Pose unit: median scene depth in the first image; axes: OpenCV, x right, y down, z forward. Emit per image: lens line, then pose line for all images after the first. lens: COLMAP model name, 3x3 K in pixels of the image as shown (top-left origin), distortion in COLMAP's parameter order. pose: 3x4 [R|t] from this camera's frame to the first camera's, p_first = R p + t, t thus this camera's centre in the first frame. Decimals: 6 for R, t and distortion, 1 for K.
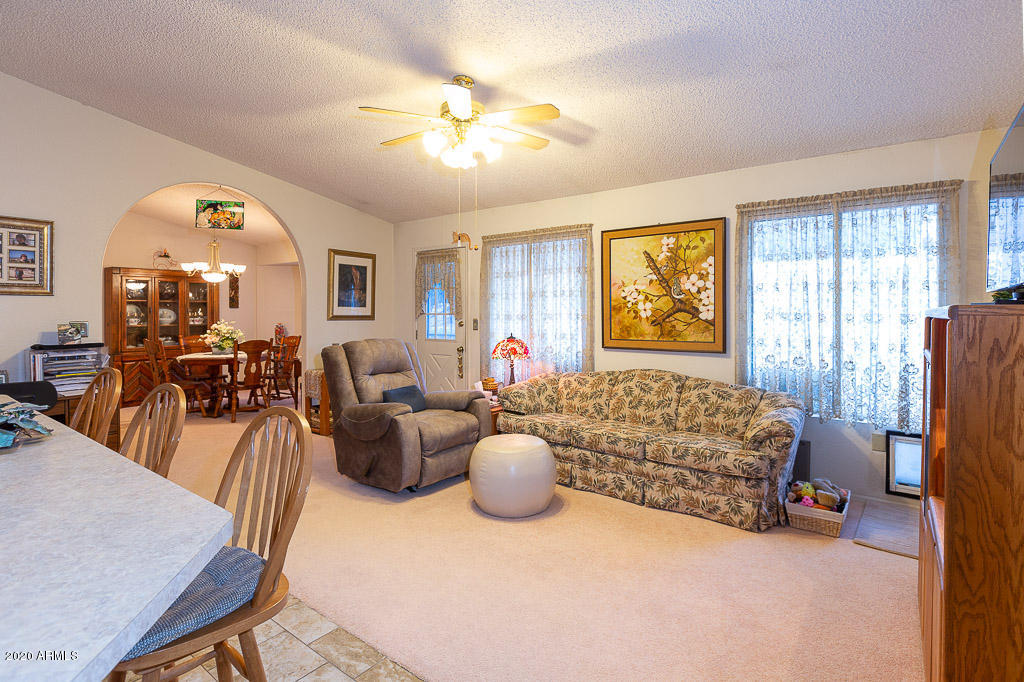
lens RADIAL K [[506.3, 0, 511.5], [0, 506.3, 312.6], [0, 0, 1]] dist [-0.005823, 0.000348]
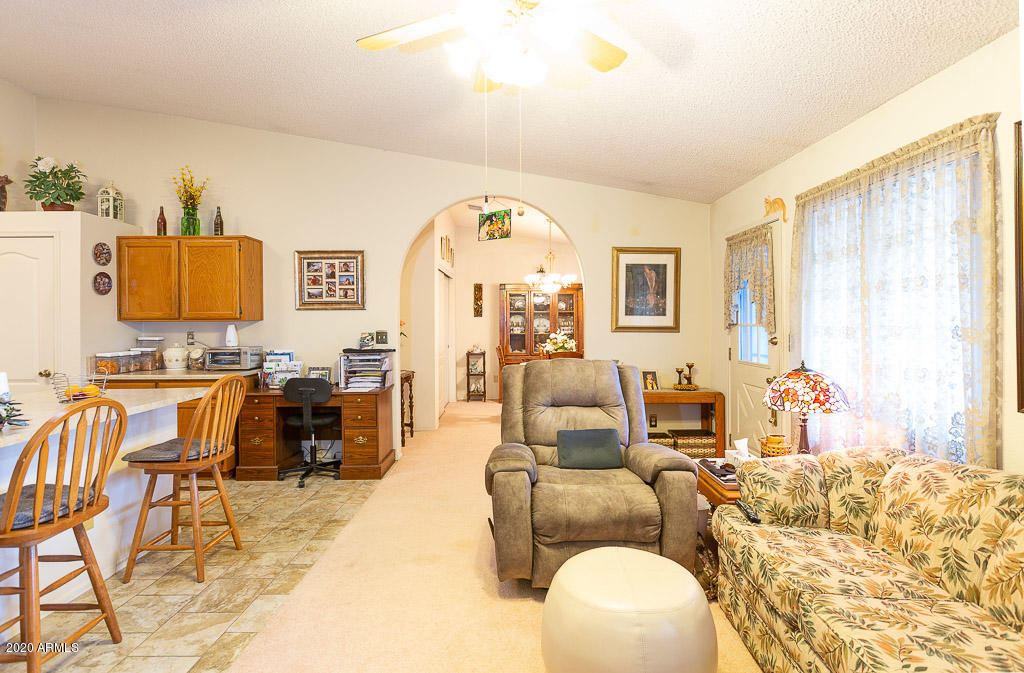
lens RADIAL K [[506.3, 0, 496.1], [0, 506.3, 320.8], [0, 0, 1]] dist [-0.005823, 0.000348]
pose [[0.606857, -0.001986, -0.794809, 0.191174], [0.001832, 0.999998, -0.001101, -0.002716], [0.794809, -0.000788, 0.606859, 0.332053]]
